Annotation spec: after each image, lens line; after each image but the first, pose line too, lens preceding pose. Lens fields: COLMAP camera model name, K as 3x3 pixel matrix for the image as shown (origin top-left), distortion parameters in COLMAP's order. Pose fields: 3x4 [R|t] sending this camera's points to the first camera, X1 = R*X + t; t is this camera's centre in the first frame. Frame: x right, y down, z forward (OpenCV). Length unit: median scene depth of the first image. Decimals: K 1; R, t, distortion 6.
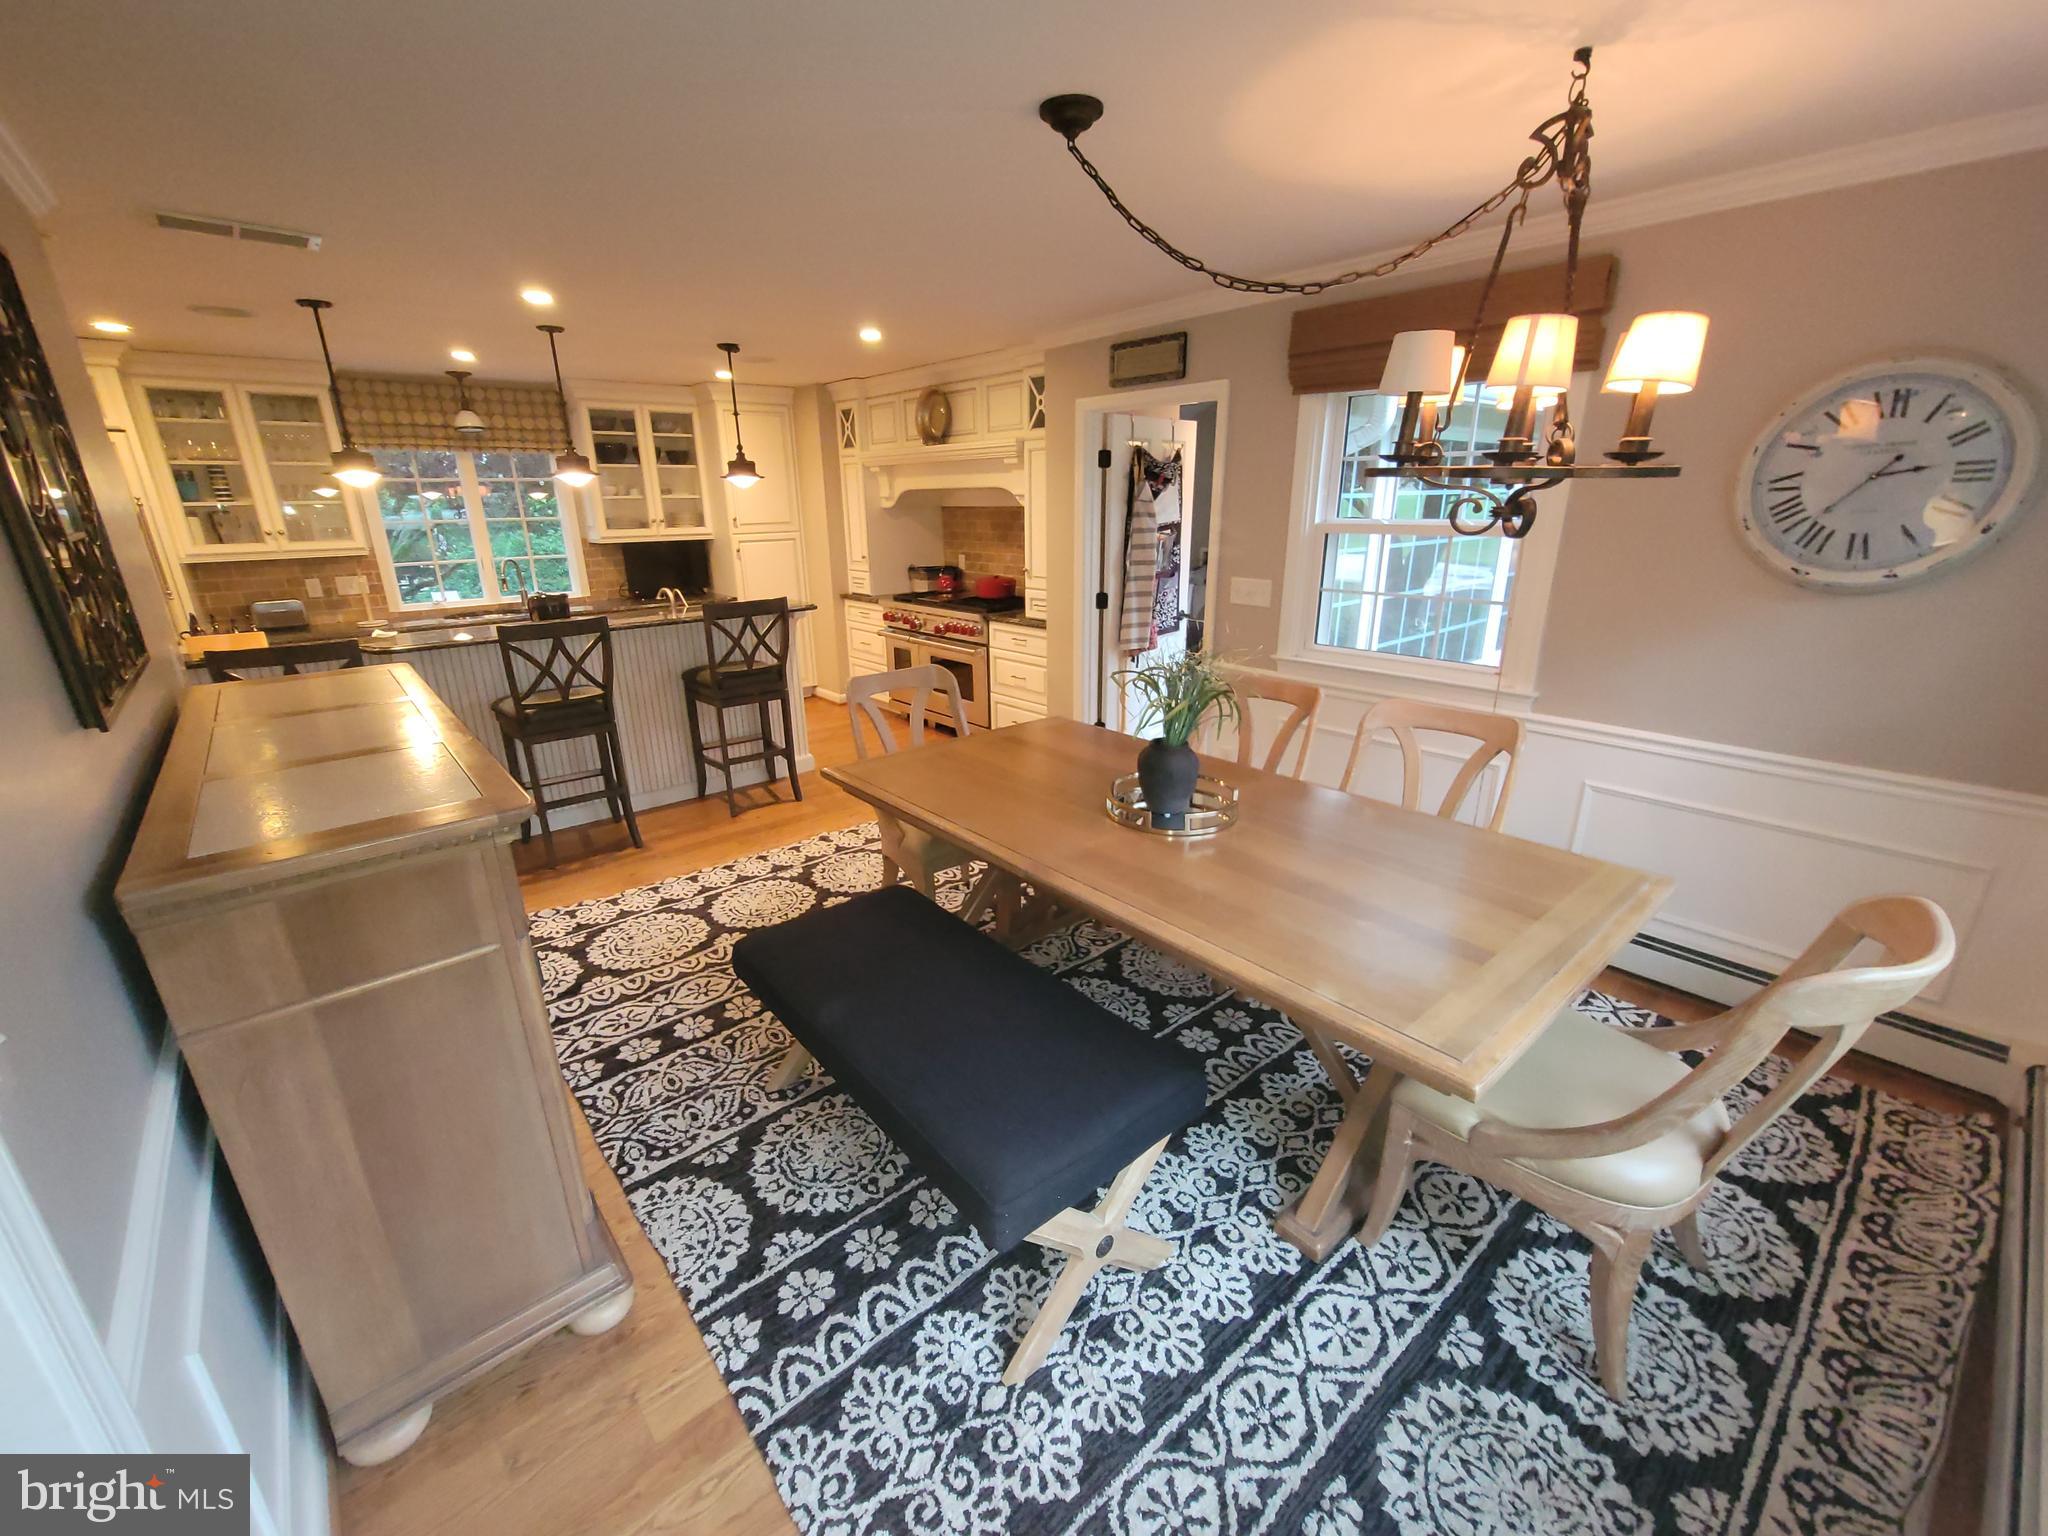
lens RADIAL K [[841.2, 0, 1012.8], [0, 841.2, 778.4], [0, 0, 1]] dist [-0.006470, 0.002981]
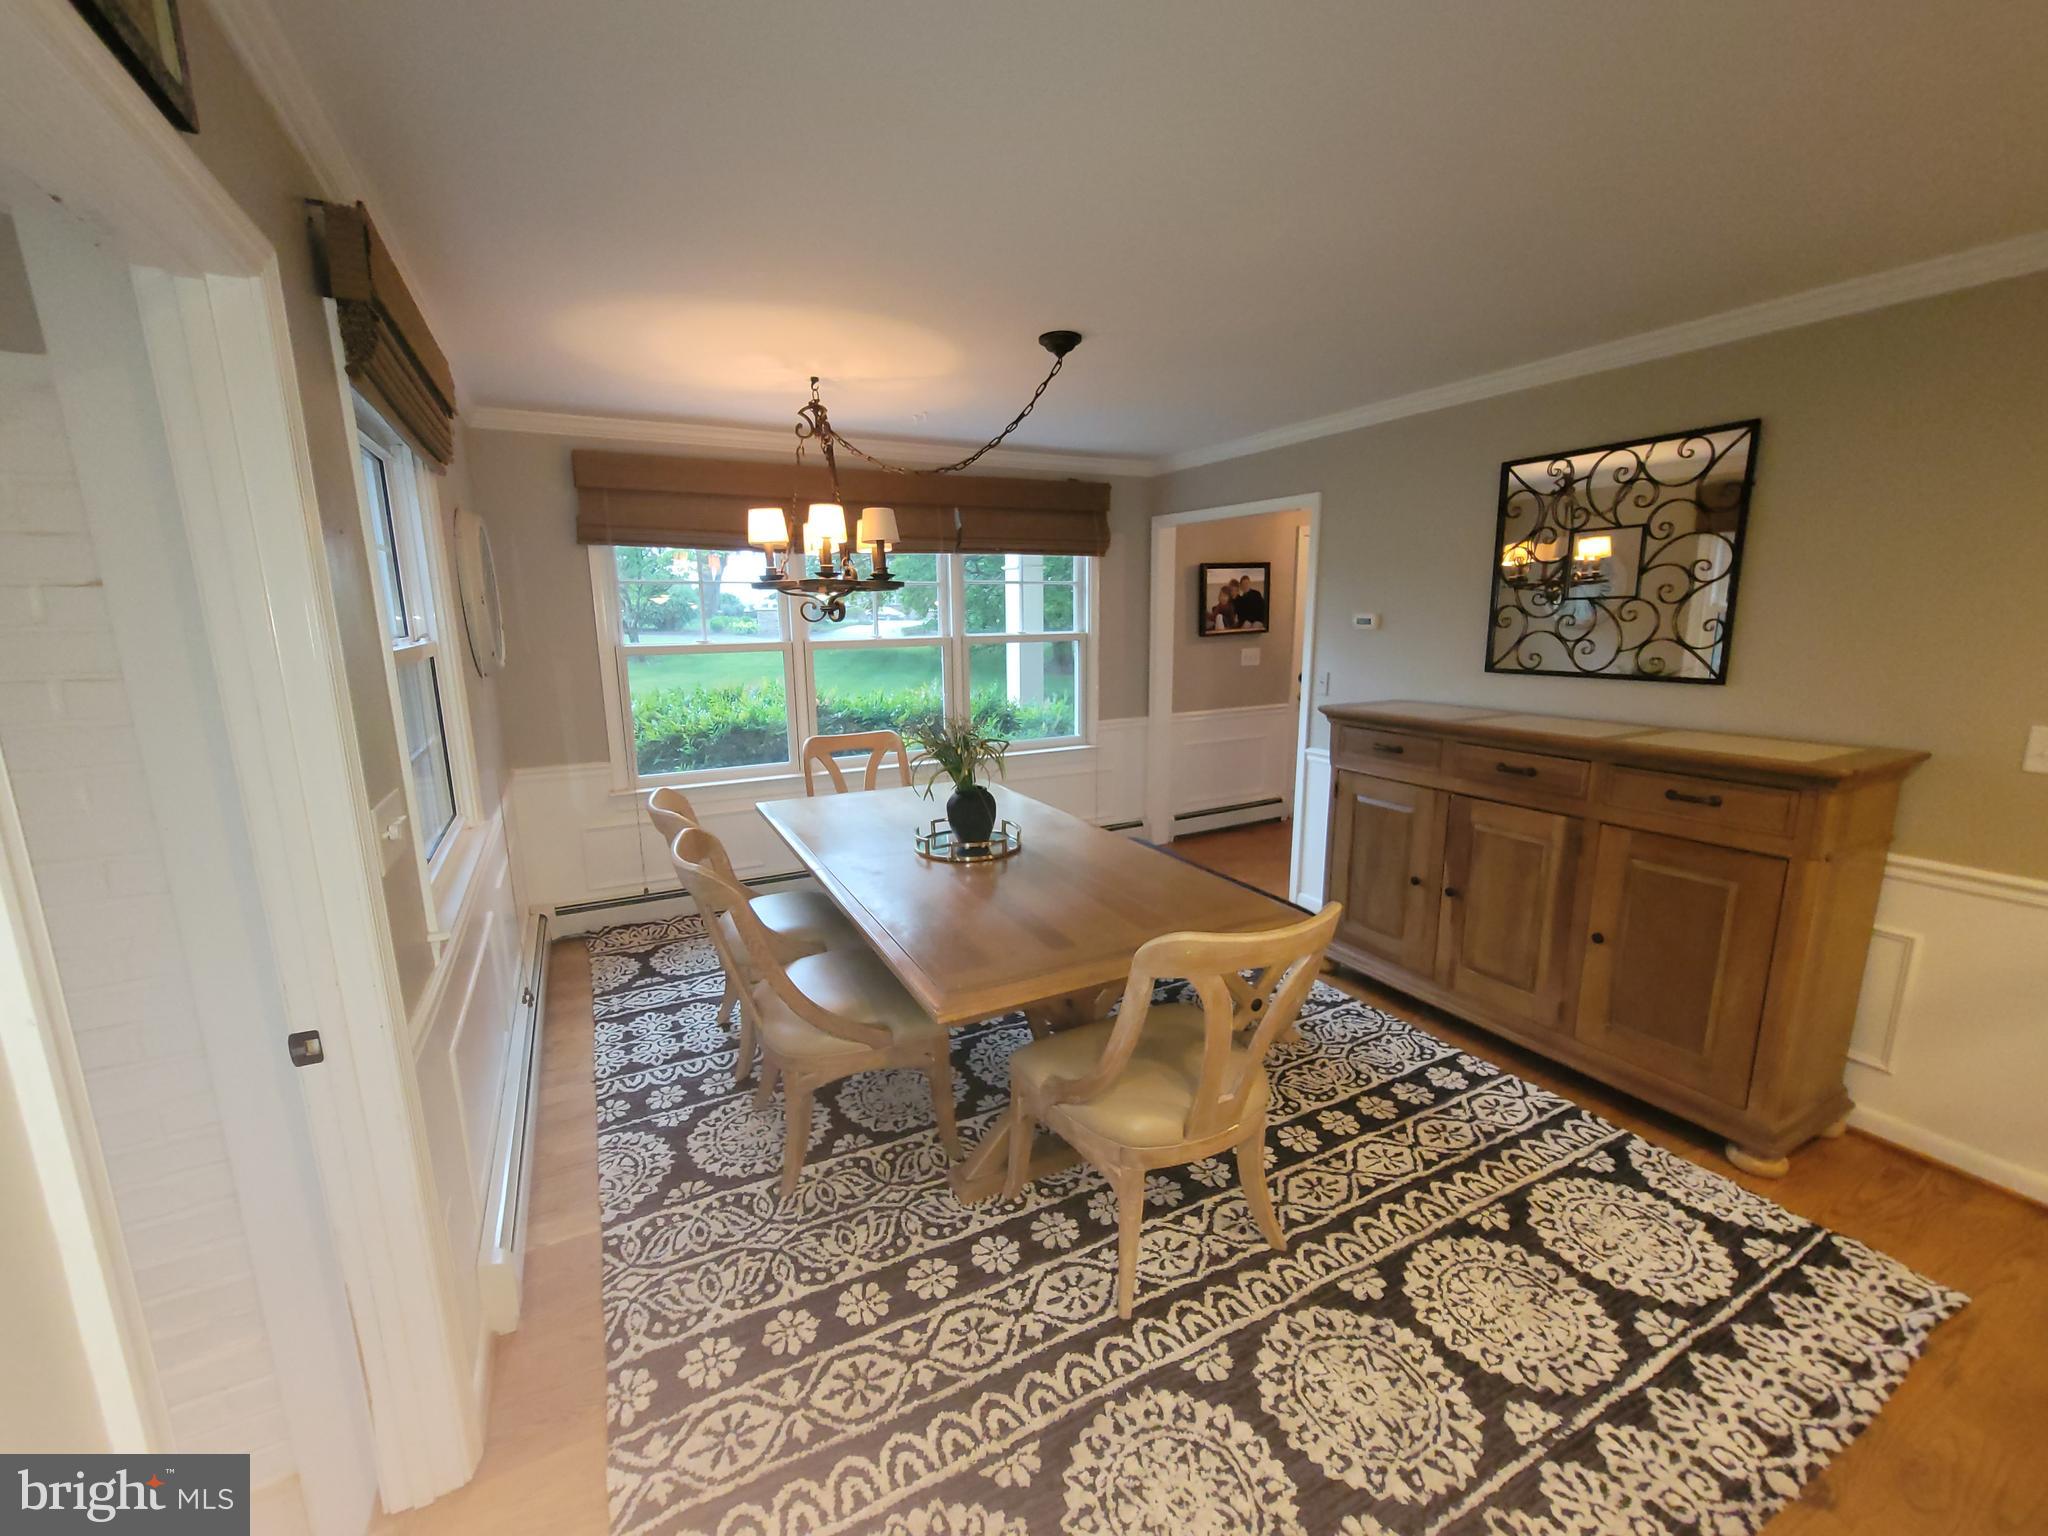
lens RADIAL K [[841.2, 0, 1023.0], [0, 841.2, 770.6], [0, 0, 1]] dist [-0.006470, 0.002981]
pose [[-0.974461, -0.018709, 0.223775, -0.096006], [0.094286, 0.870335, 0.483349, -0.383213], [-0.203802, 0.492104, -0.846344, 1.181885]]
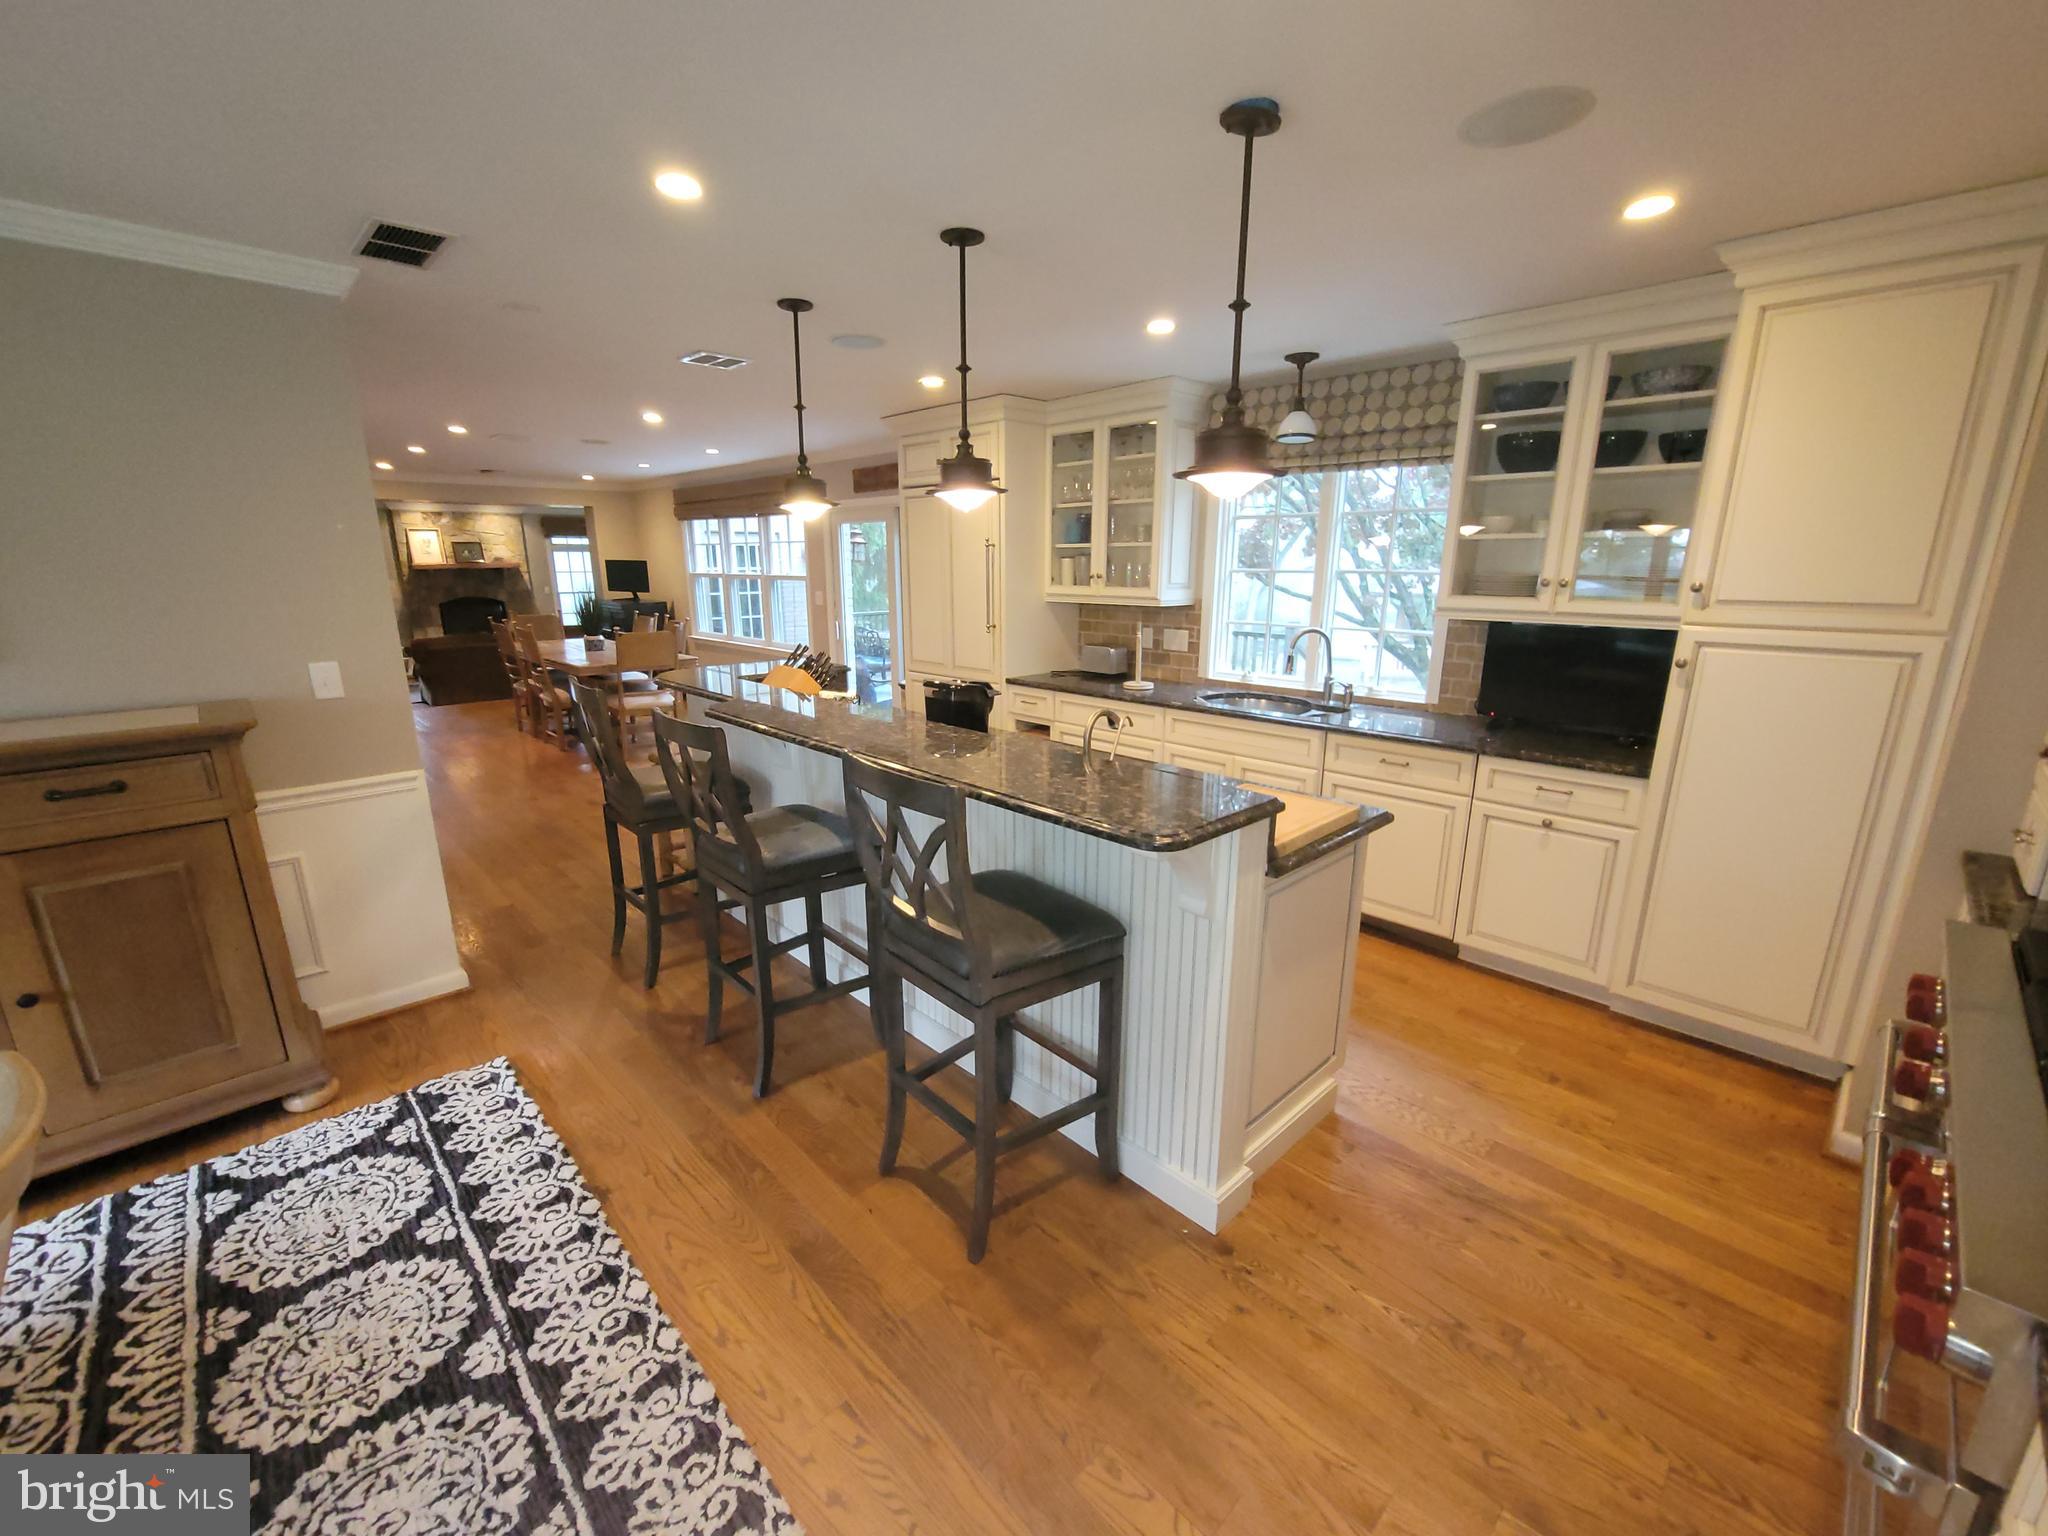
lens RADIAL K [[841.2, 0, 1007.2], [0, 841.2, 770.6], [0, 0, 1]] dist [-0.006470, 0.002981]
pose [[0.050464, 0.254510, -0.965752, 0.092200], [-0.318427, 0.920618, 0.225977, -0.338199], [0.946603, 0.296118, 0.127501, 1.051400]]
